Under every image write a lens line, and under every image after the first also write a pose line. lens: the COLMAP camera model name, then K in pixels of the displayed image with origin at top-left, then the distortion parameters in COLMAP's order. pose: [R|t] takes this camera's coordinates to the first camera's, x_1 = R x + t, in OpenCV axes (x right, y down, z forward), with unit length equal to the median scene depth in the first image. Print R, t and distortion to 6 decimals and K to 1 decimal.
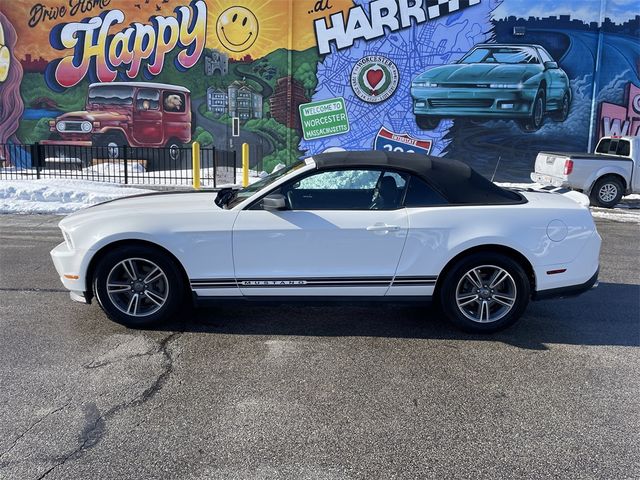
lens RADIAL K [[474.9, 0, 322.9], [0, 474.9, 240.0], [0, 0, 1]] dist [0.061714, -0.083804]
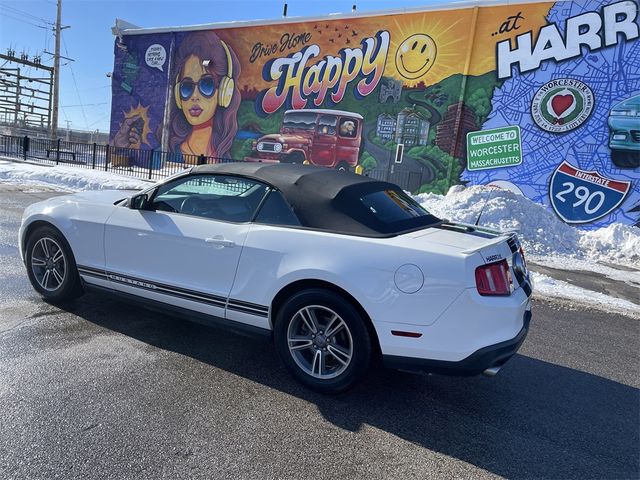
lens RADIAL K [[474.9, 0, 313.9], [0, 474.9, 242.7], [0, 0, 1]] dist [0.061714, -0.083804]
pose [[0.873270, 0.137959, -0.467297, 0.155481], [-0.164828, 0.986178, -0.016878, -0.008262], [0.458510, 0.091762, 0.883939, 0.062317]]
